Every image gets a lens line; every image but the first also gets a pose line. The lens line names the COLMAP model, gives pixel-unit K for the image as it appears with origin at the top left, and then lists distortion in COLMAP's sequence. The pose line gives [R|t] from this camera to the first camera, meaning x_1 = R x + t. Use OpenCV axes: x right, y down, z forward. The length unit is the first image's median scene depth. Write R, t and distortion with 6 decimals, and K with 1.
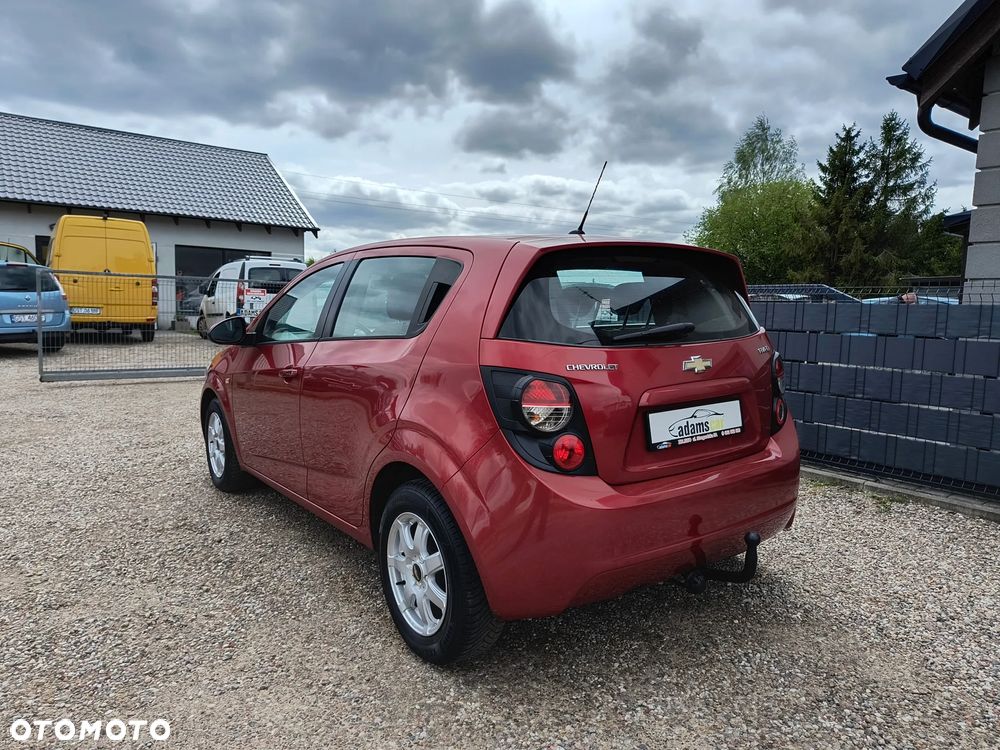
lens RADIAL K [[679.3, 0, 503.7], [0, 679.3, 371.4], [0, 0, 1]] dist [0.053204, -0.063109]
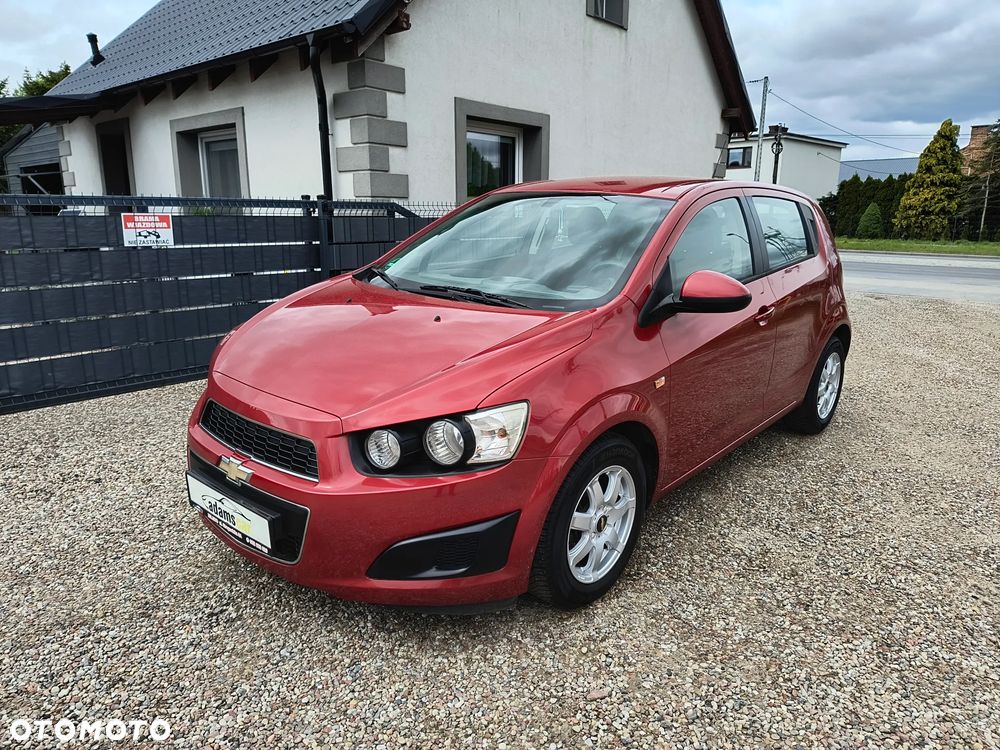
lens RADIAL K [[680.0, 0, 503.6], [0, 680.0, 375.0], [0, 0, 1]] dist [0.039035, -0.039323]
pose [[-0.218774, -0.250375, 0.943107, -0.946116], [0.082543, 0.958307, 0.273558, -0.169667], [-0.972278, 0.137694, -0.188986, 1.256749]]
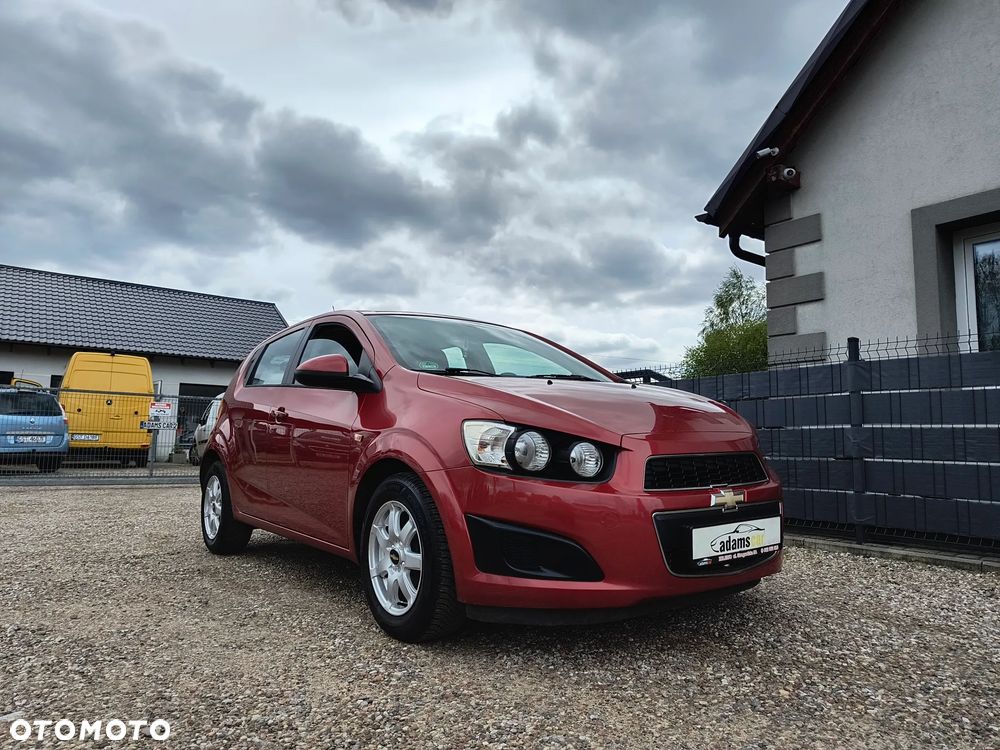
lens RADIAL K [[680.0, 0, 503.6], [0, 680.0, 375.0], [0, 0, 1]] dist [0.039035, -0.039323]
pose [[0.999780, -0.014109, -0.015501, 0.252623], [0.010589, 0.978199, -0.207398, 0.162122], [0.018089, 0.207188, 0.978134, -0.259896]]
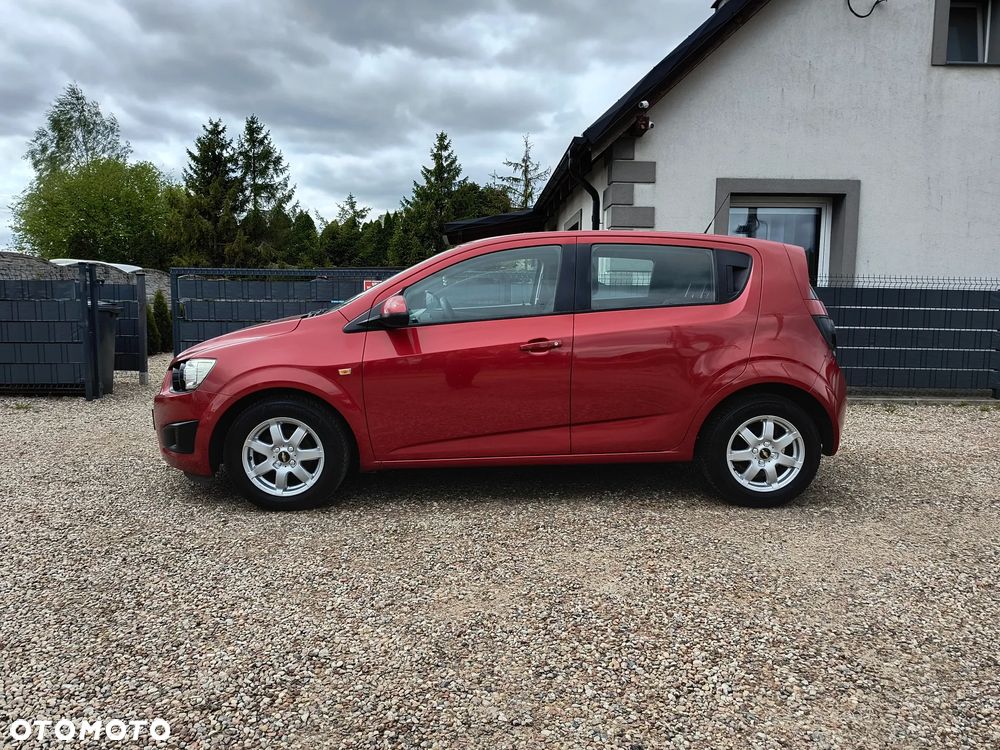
lens RADIAL K [[680.0, 0, 503.6], [0, 680.0, 375.0], [0, 0, 1]] dist [0.039035, -0.039323]
pose [[0.560142, -0.104544, 0.821774, -0.997552], [0.085747, 0.993993, 0.068006, -0.021788], [-0.823947, 0.032372, 0.565742, 0.353803]]
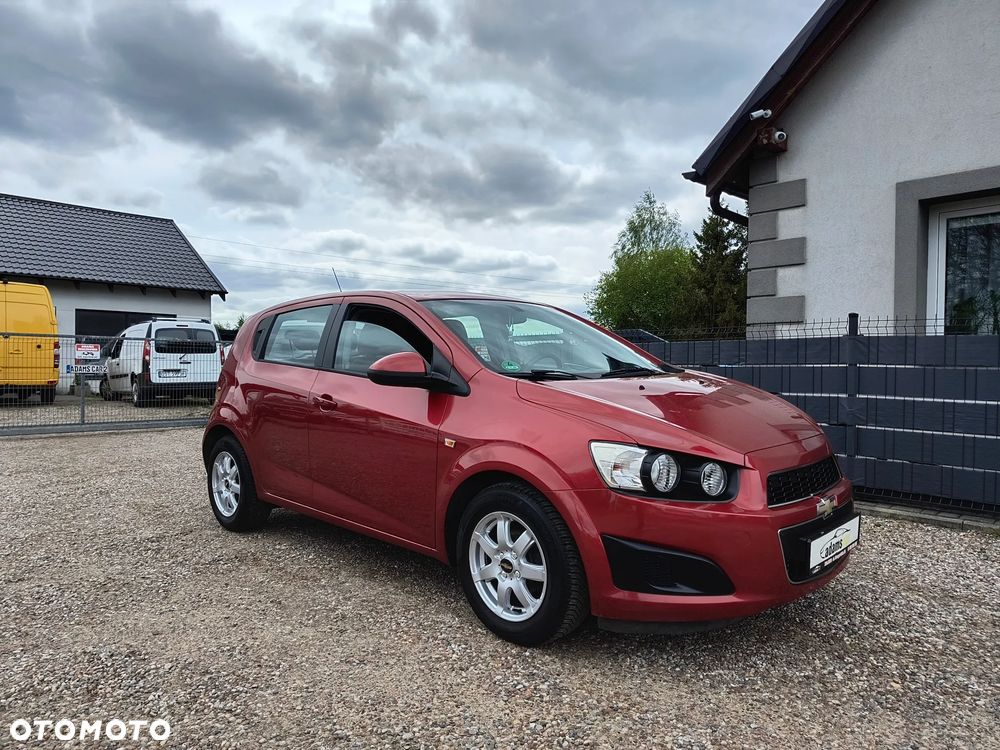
lens RADIAL K [[676.7, 0, 509.2], [0, 676.7, 383.4], [0, 0, 1]] dist [0.044507, -0.042289]
pose [[0.991176, -0.022711, 0.130590, 0.060707], [0.032251, 0.996925, -0.071412, 0.067799], [-0.128567, 0.074994, 0.988861, -0.259256]]
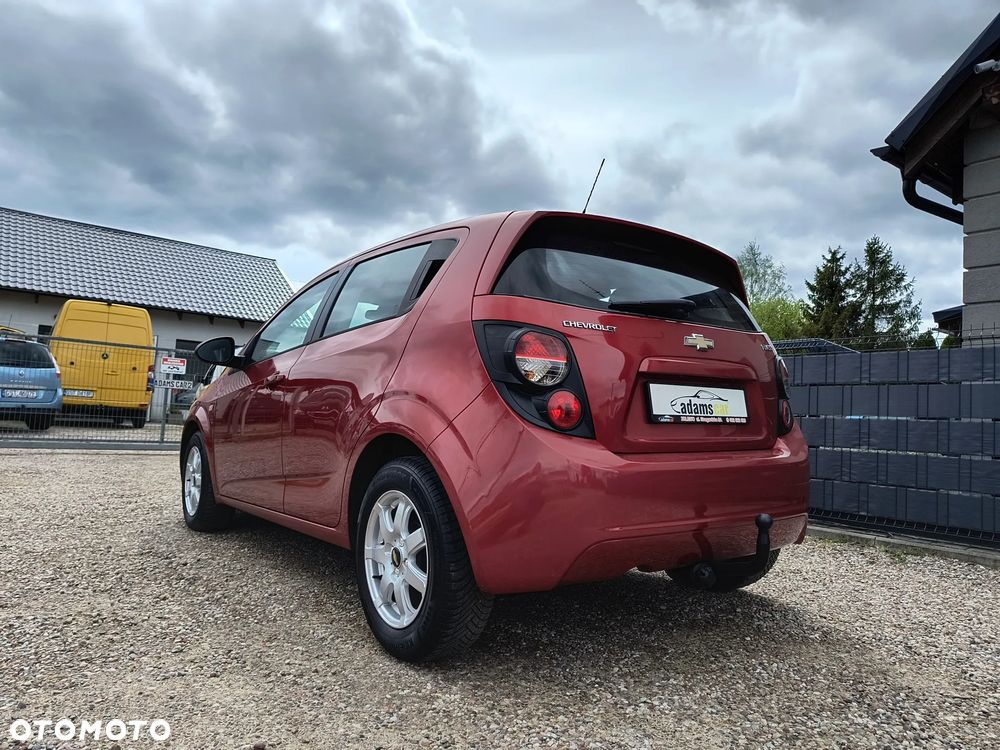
lens RADIAL K [[680.0, 0, 503.6], [0, 680.0, 375.0], [0, 0, 1]] dist [0.039035, -0.039323]
pose [[0.999667, 0.025515, 0.003849, 0.003588], [-0.024525, 0.985868, -0.165721, 0.117828], [-0.008023, 0.165571, 0.986165, 0.037314]]
